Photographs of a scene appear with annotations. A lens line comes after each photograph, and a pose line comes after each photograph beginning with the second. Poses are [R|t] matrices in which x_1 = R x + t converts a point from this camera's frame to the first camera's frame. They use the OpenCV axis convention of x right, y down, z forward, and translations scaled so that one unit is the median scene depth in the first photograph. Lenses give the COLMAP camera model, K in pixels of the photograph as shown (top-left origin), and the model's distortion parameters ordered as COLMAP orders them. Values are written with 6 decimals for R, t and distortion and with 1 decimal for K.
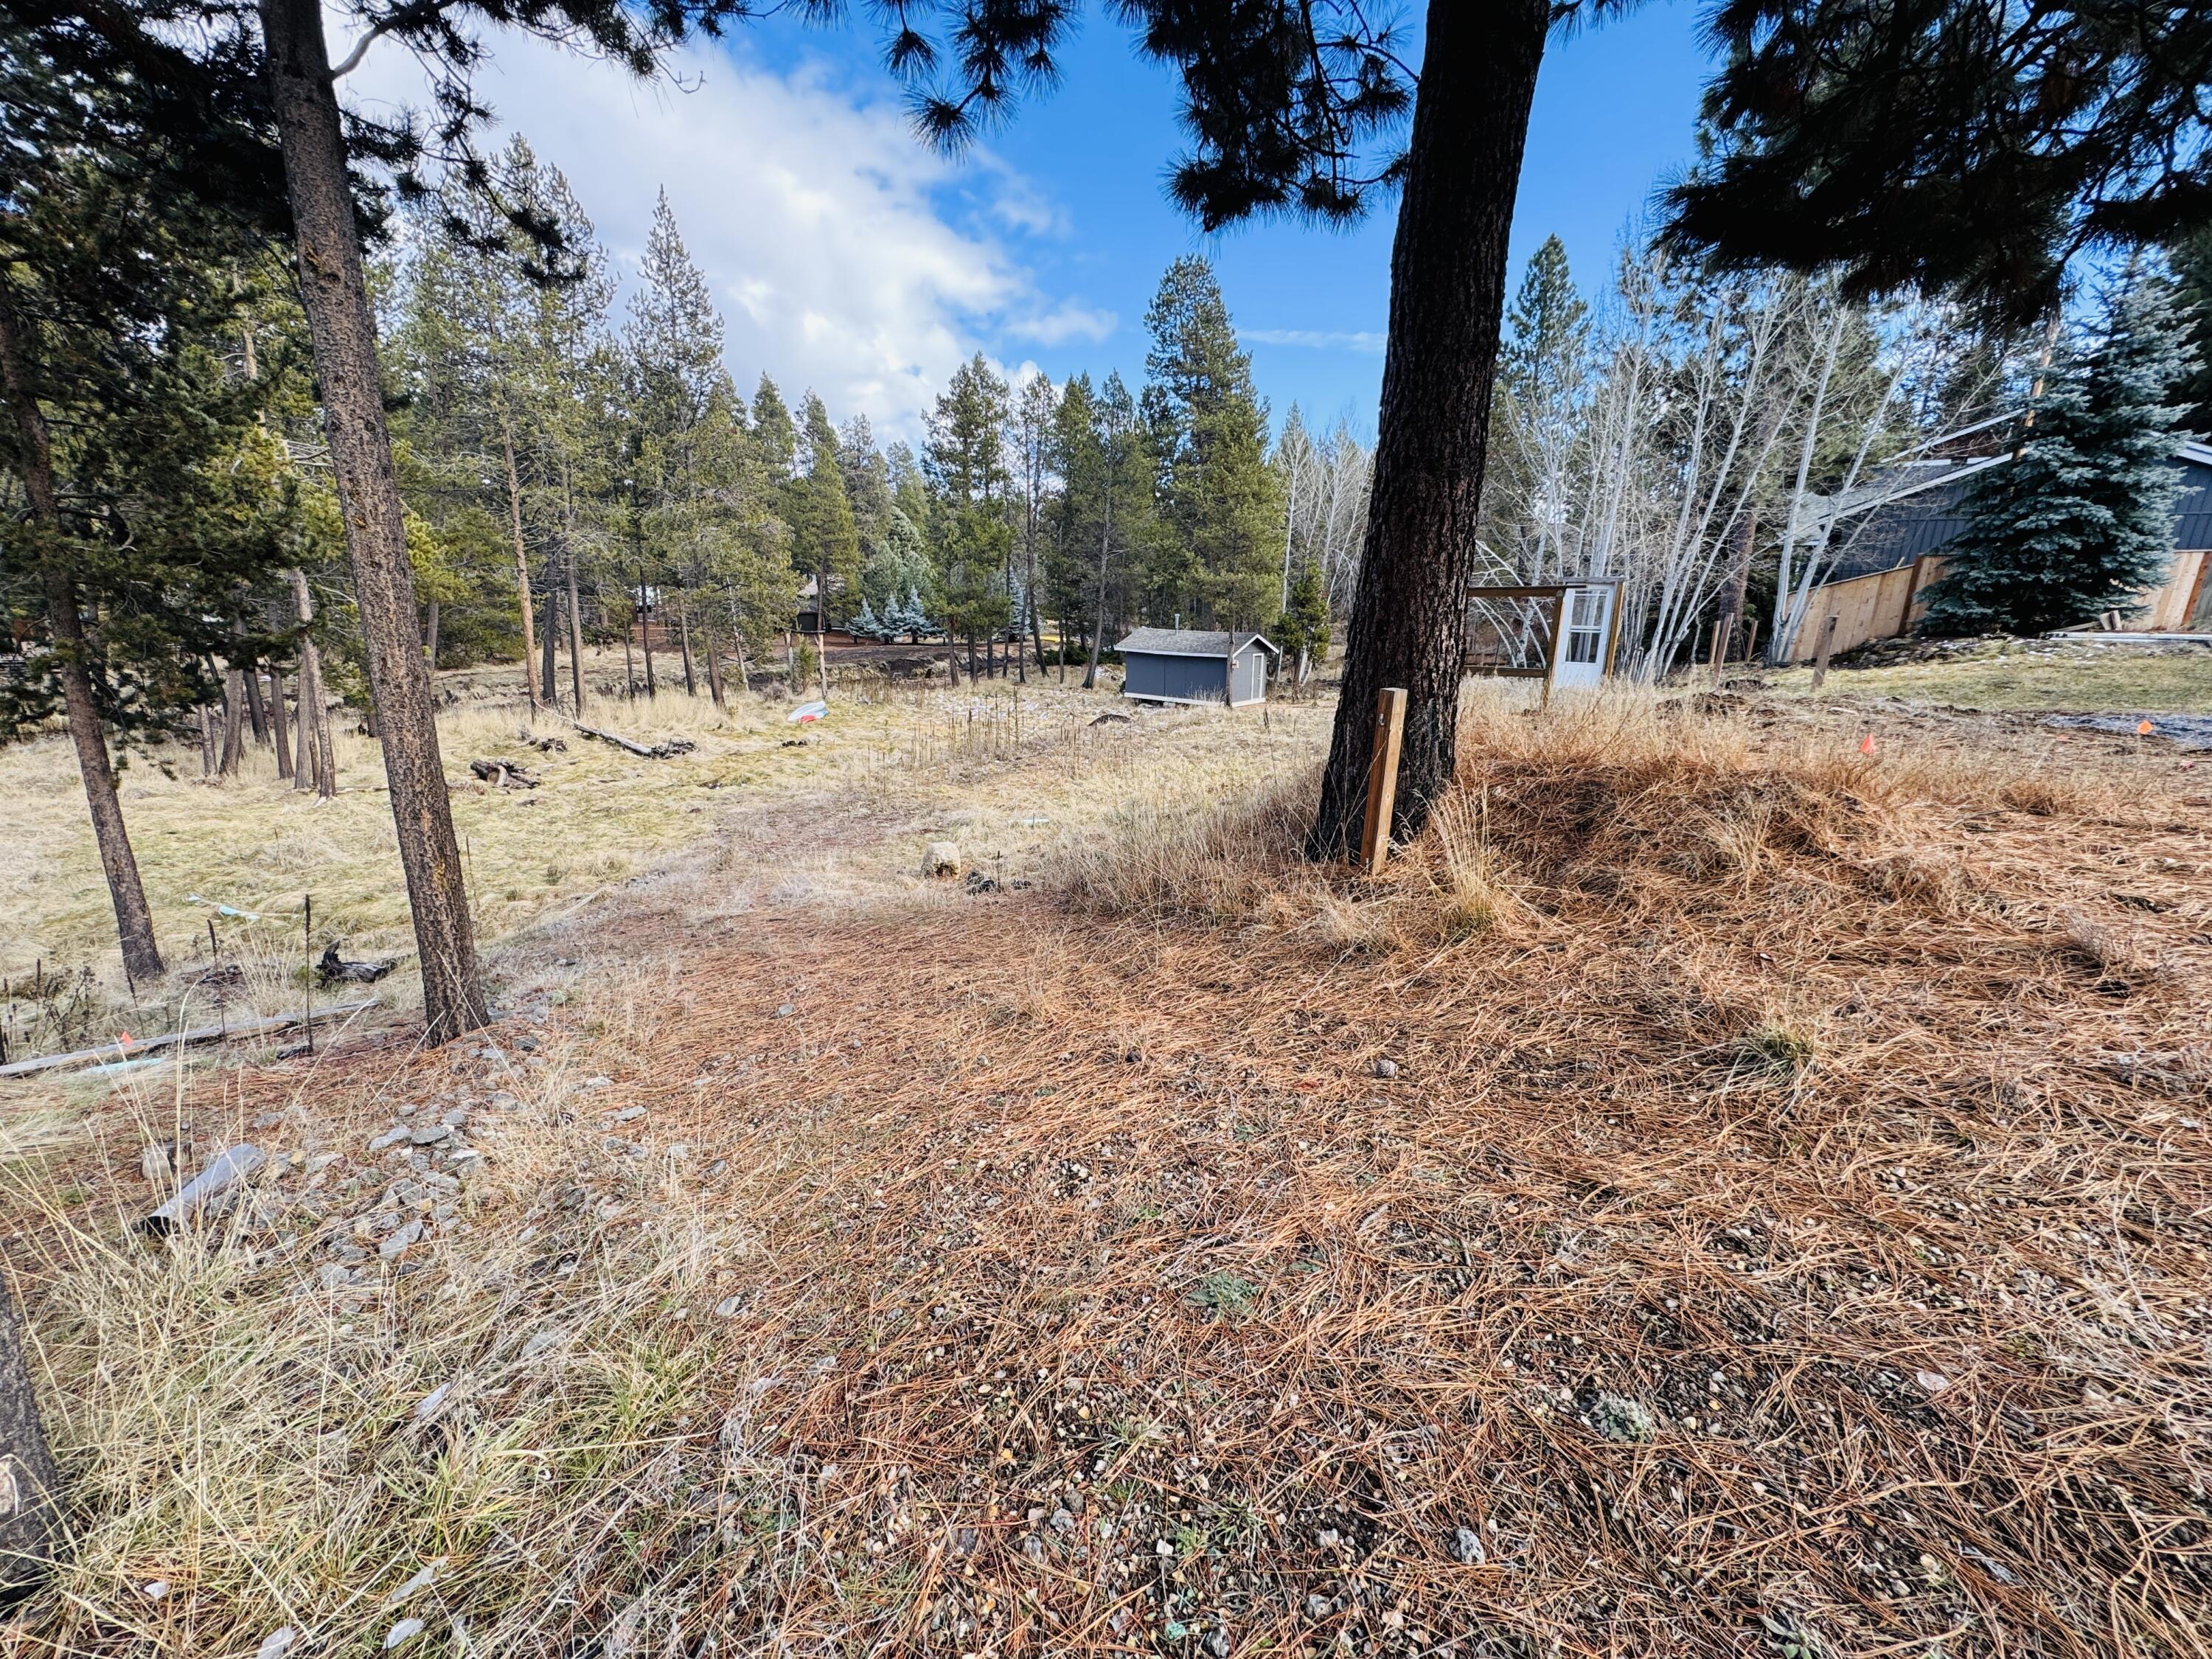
lens RADIAL K [[877.0, 0, 1110.4], [0, 877.0, 817.1], [0, 0, 1]] dist [-0.000028, 0.000276]
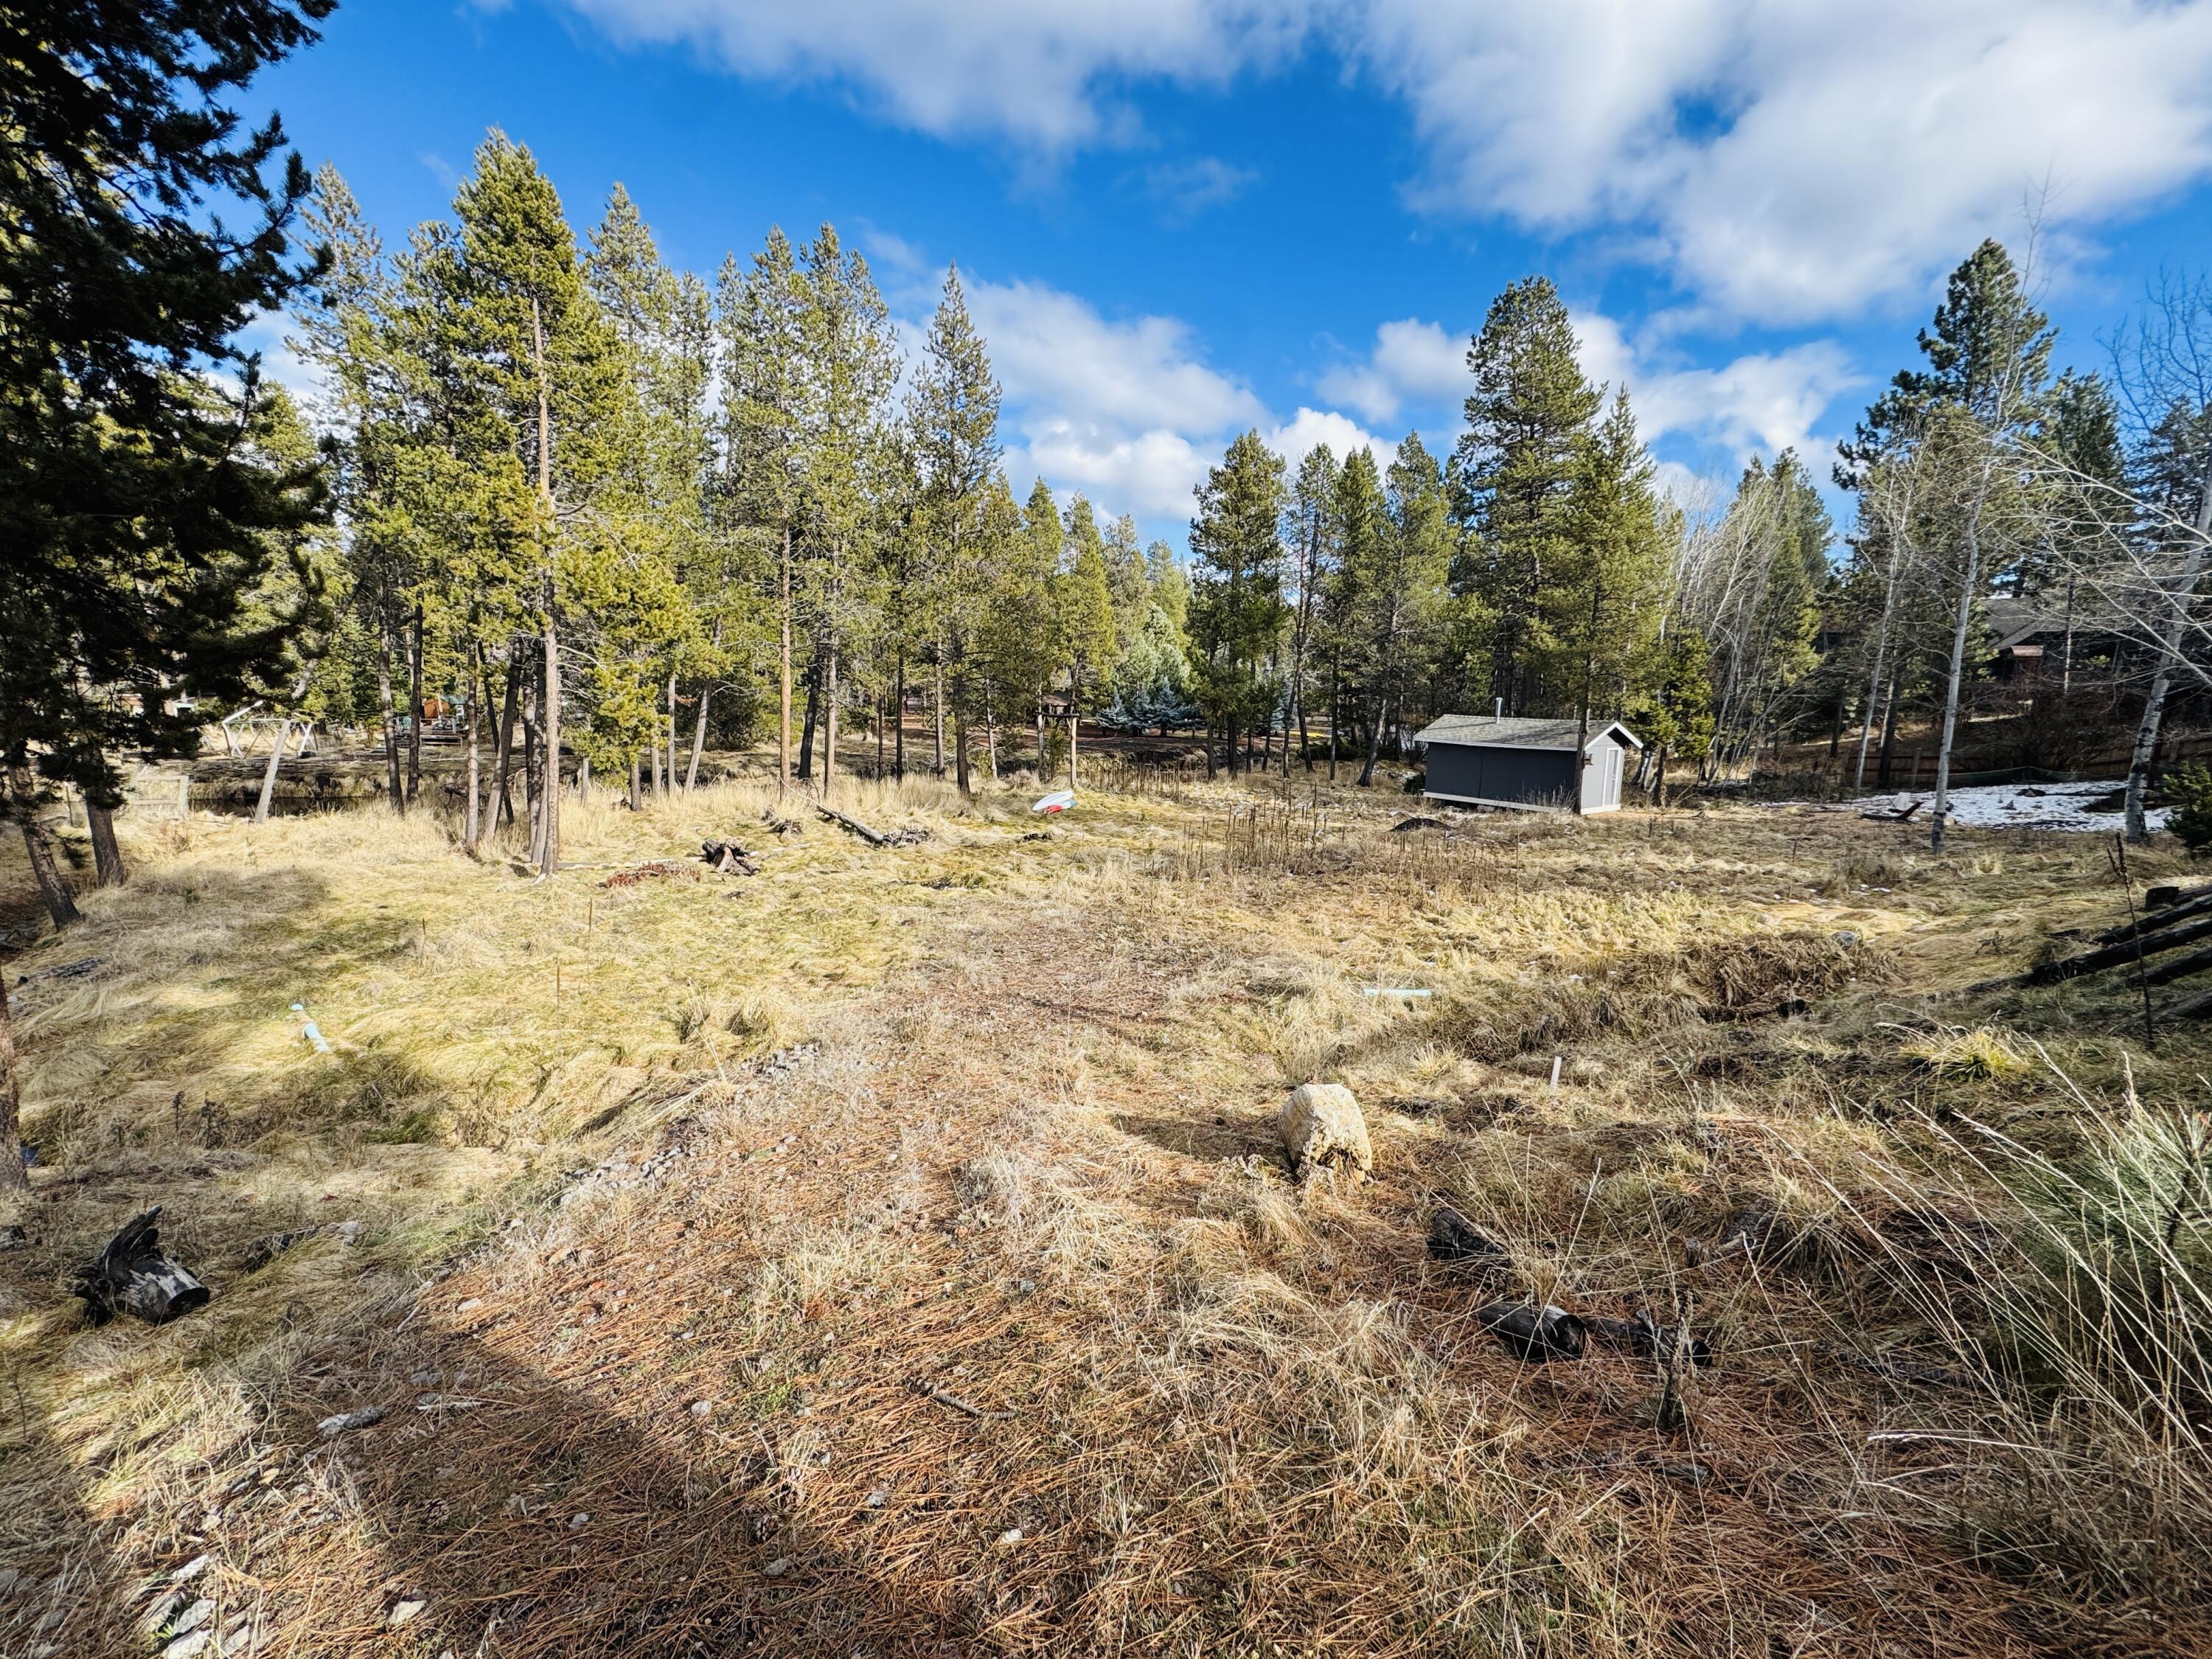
lens RADIAL K [[877.0, 0, 1102.4], [0, 877.0, 833.4], [0, 0, 1]] dist [-0.000028, 0.000276]
pose [[0.962438, 0.046017, -0.267575, -0.051354], [-0.070535, 0.994071, -0.082746, -0.015203], [0.262181, 0.098511, 0.959977, 0.140981]]
